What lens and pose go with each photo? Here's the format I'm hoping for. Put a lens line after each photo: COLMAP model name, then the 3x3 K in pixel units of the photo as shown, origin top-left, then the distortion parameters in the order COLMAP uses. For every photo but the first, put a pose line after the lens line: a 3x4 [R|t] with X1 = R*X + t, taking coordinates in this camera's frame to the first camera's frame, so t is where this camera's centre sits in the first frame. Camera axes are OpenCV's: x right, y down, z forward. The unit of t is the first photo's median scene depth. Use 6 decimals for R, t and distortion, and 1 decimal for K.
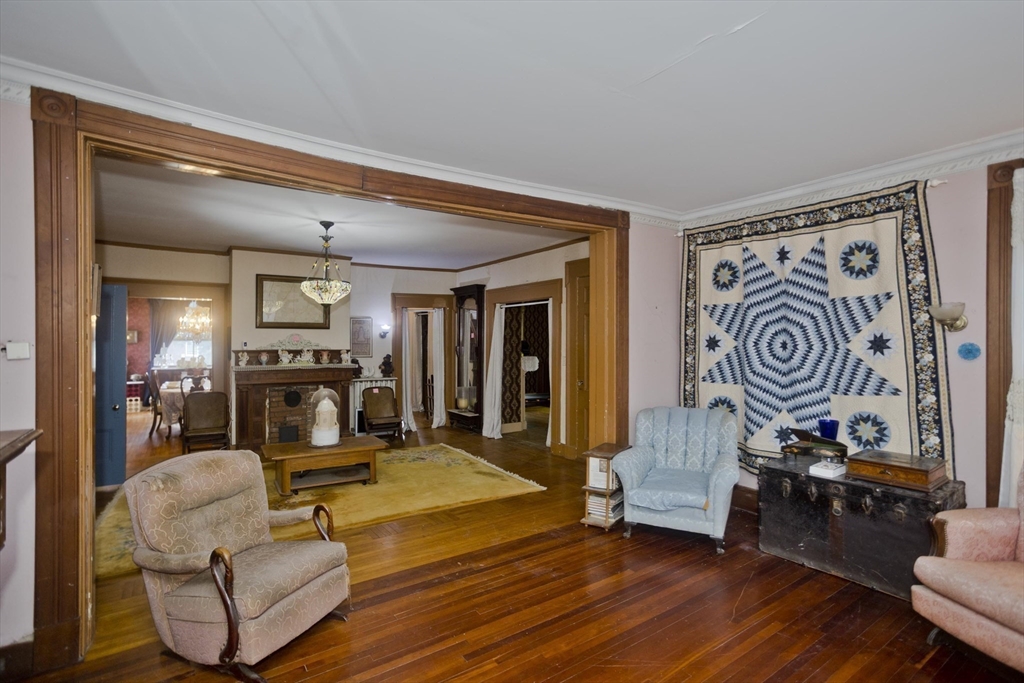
lens RADIAL K [[488.9, 0, 515.3], [0, 488.9, 337.4], [0, 0, 1]] dist [-0.018031, 0.002873]
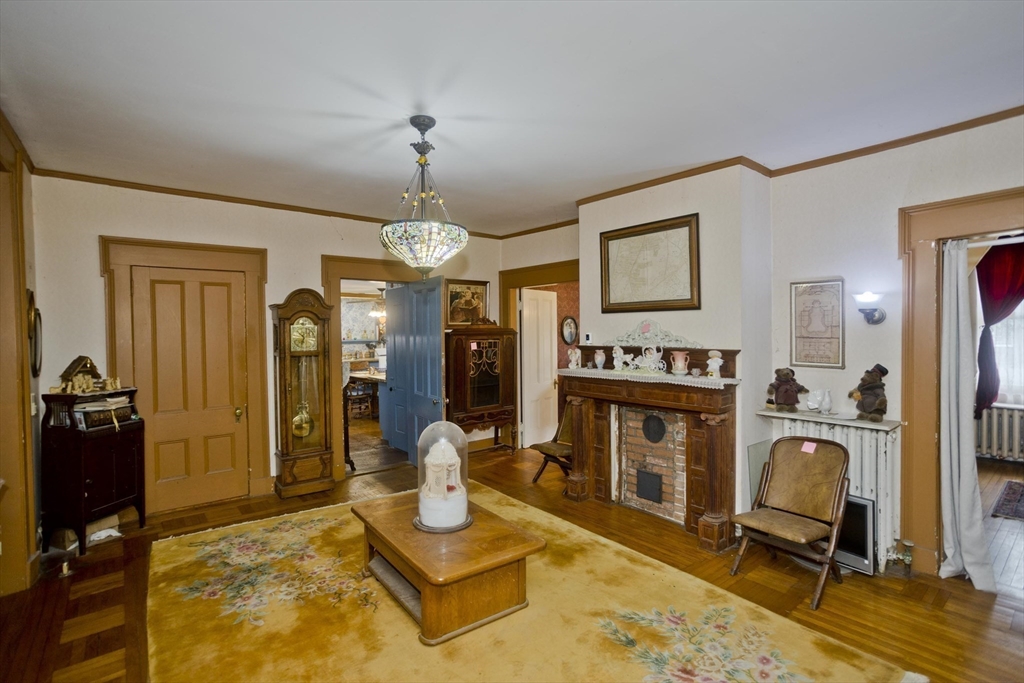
lens RADIAL K [[488.9, 0, 521.7], [0, 488.9, 341.6], [0, 0, 1]] dist [-0.018031, 0.002873]
pose [[0.093258, 0.019586, -0.995449, 0.125724], [0.013815, 0.999685, 0.020964, 0.004230], [0.995546, -0.015707, 0.092958, 0.789129]]
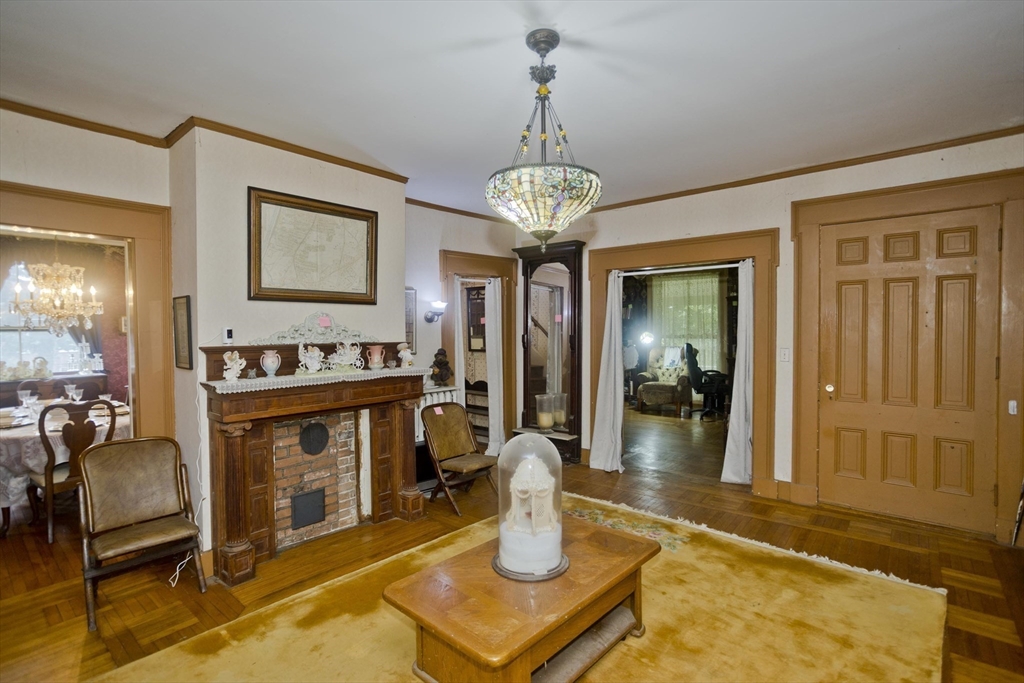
lens RADIAL K [[488.9, 0, 512.9], [0, 488.9, 336.0], [0, 0, 1]] dist [-0.018031, 0.002873]
pose [[0.968635, -0.007405, 0.248379, -0.382758], [0.001525, 0.999714, 0.023857, 0.005236], [-0.248485, -0.022730, 0.968369, 0.451111]]
